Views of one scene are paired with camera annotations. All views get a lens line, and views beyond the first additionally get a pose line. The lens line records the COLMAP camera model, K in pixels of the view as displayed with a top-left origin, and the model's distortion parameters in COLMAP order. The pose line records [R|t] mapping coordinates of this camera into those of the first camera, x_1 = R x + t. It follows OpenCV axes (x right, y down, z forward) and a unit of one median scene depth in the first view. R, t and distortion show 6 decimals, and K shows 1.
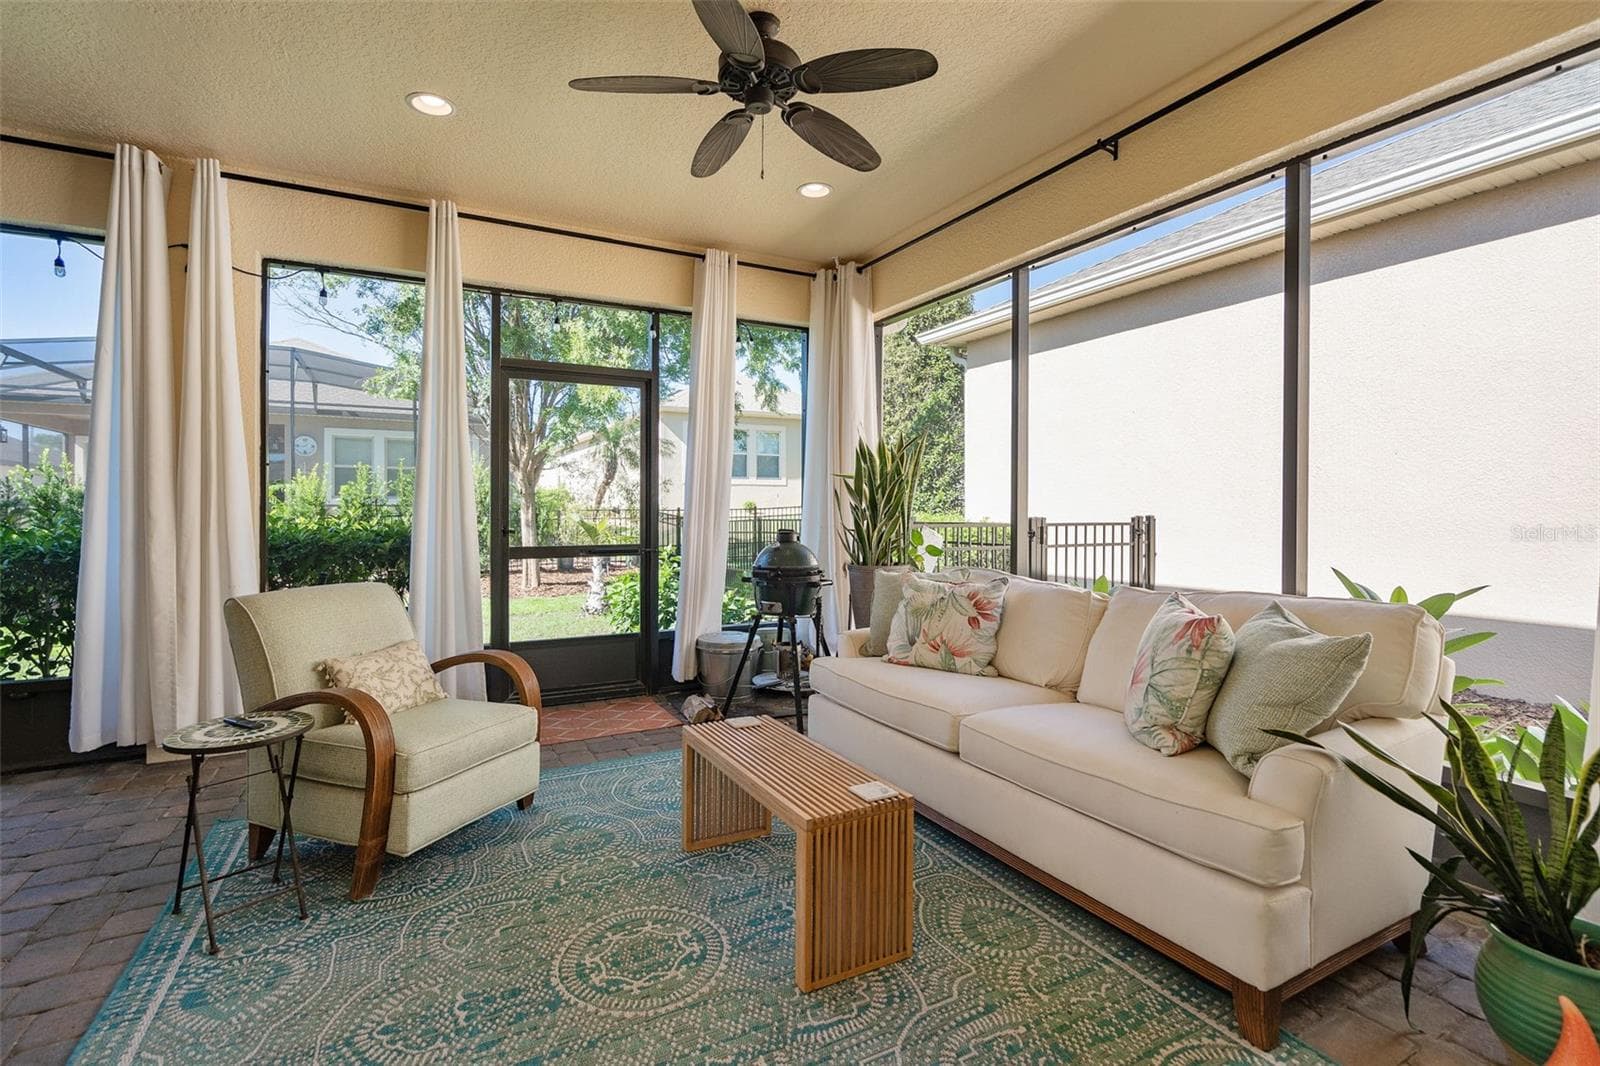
lens RADIAL K [[735.3, 0, 798.2], [0, 735.3, 519.4], [0, 0, 1]] dist [-0.011470, 0.001404]
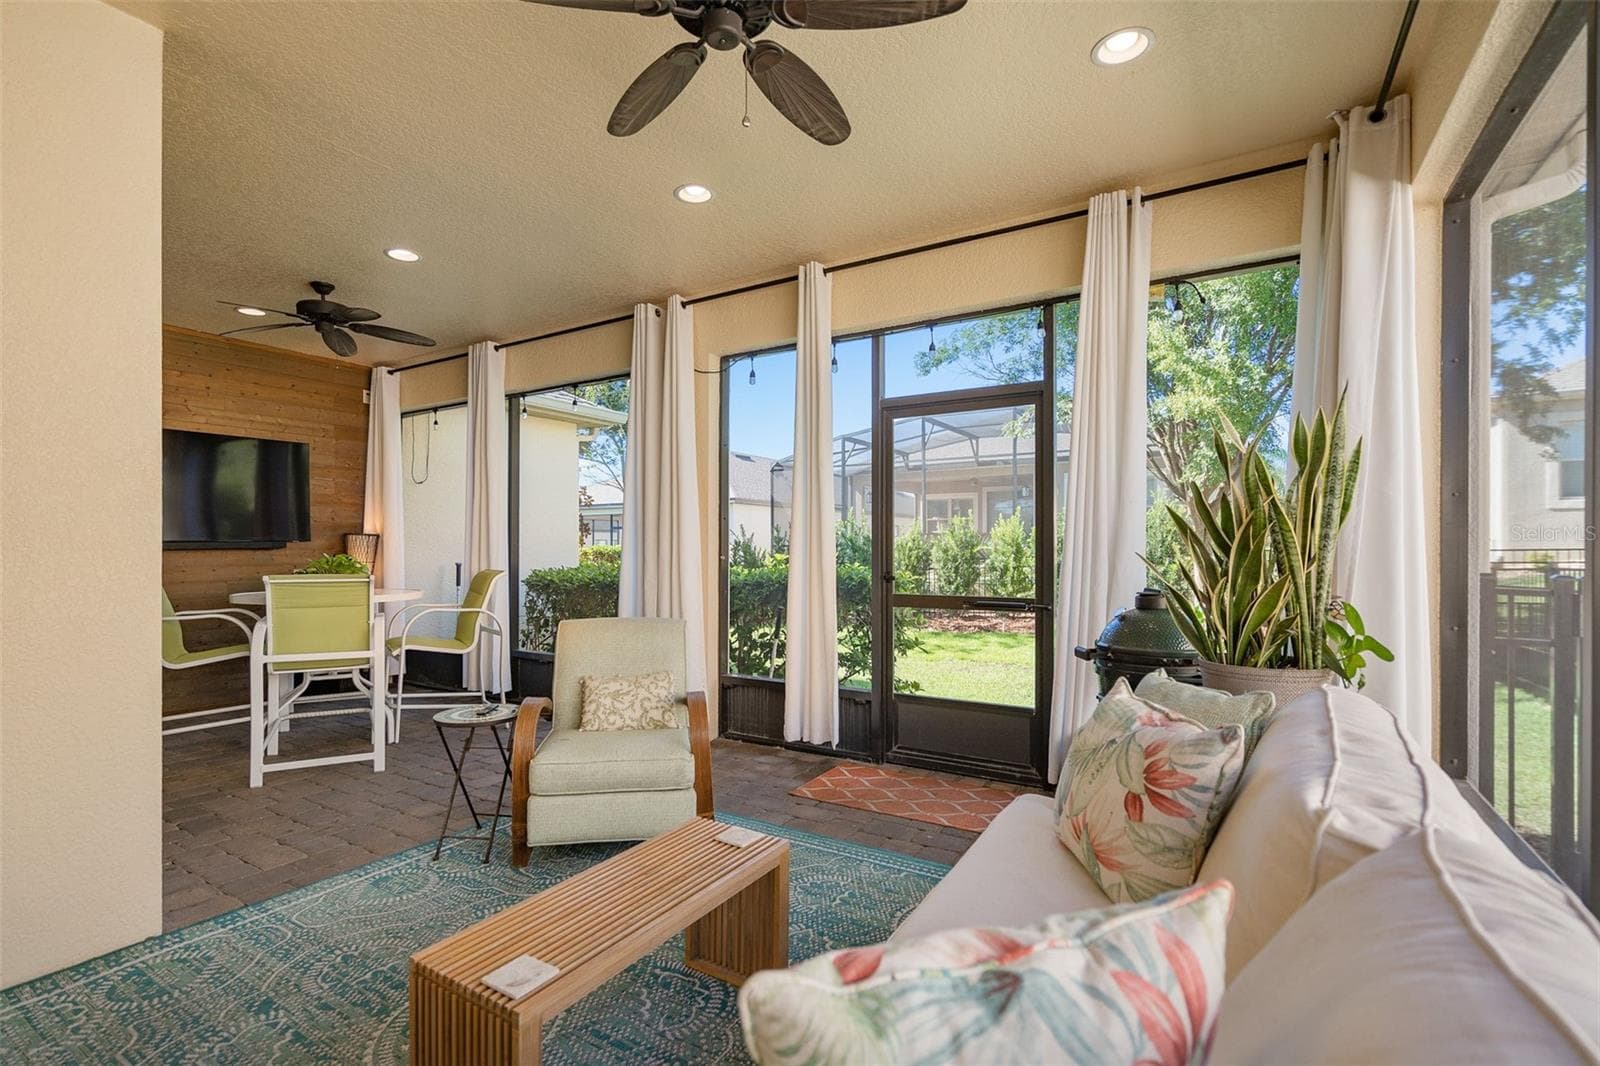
lens RADIAL K [[735.3, 0, 779.6], [0, 735.3, 550.8], [0, 0, 1]] dist [-0.011470, 0.001404]
pose [[0.493820, 0.002476, -0.869561, 0.472680], [-0.009005, 0.999957, -0.002267, -0.018920], [0.869518, 0.008949, 0.493821, 0.496615]]
